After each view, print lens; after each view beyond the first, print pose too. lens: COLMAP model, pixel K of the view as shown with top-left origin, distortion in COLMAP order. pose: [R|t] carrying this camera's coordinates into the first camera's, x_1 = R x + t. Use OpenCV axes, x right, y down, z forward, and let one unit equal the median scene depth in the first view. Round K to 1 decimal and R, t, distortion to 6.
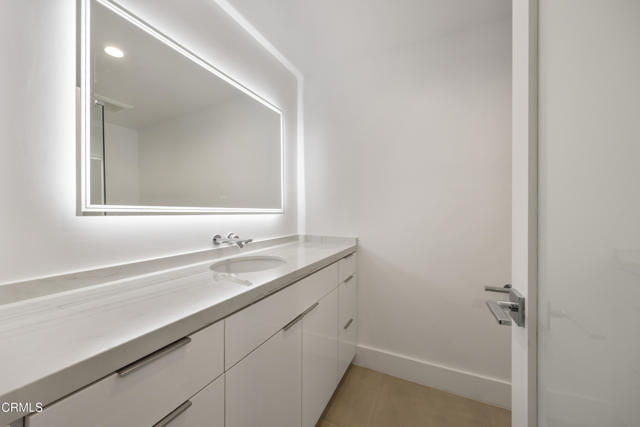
lens RADIAL K [[242.3, 0, 320.1], [0, 242.3, 210.6], [0, 0, 1]] dist [-0.001967, -0.000352]
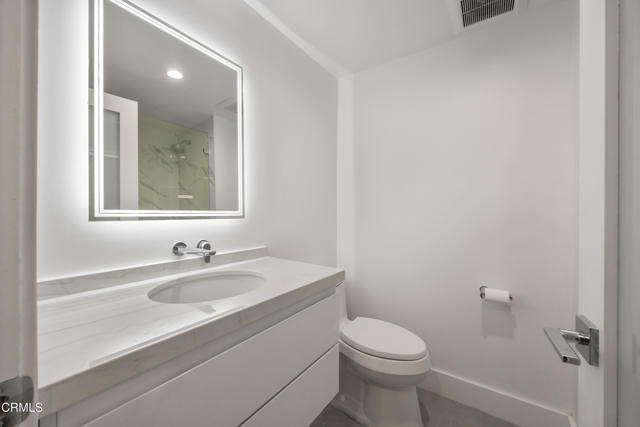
lens RADIAL K [[242.6, 0, 319.3], [0, 242.6, 228.1], [0, 0, 1]] dist [-0.010541, -0.000021]
pose [[0.988817, 0.012822, -0.148584, 0.071180], [-0.005773, 0.998841, 0.047776, 0.002752], [0.149025, -0.046384, 0.987745, 0.142831]]
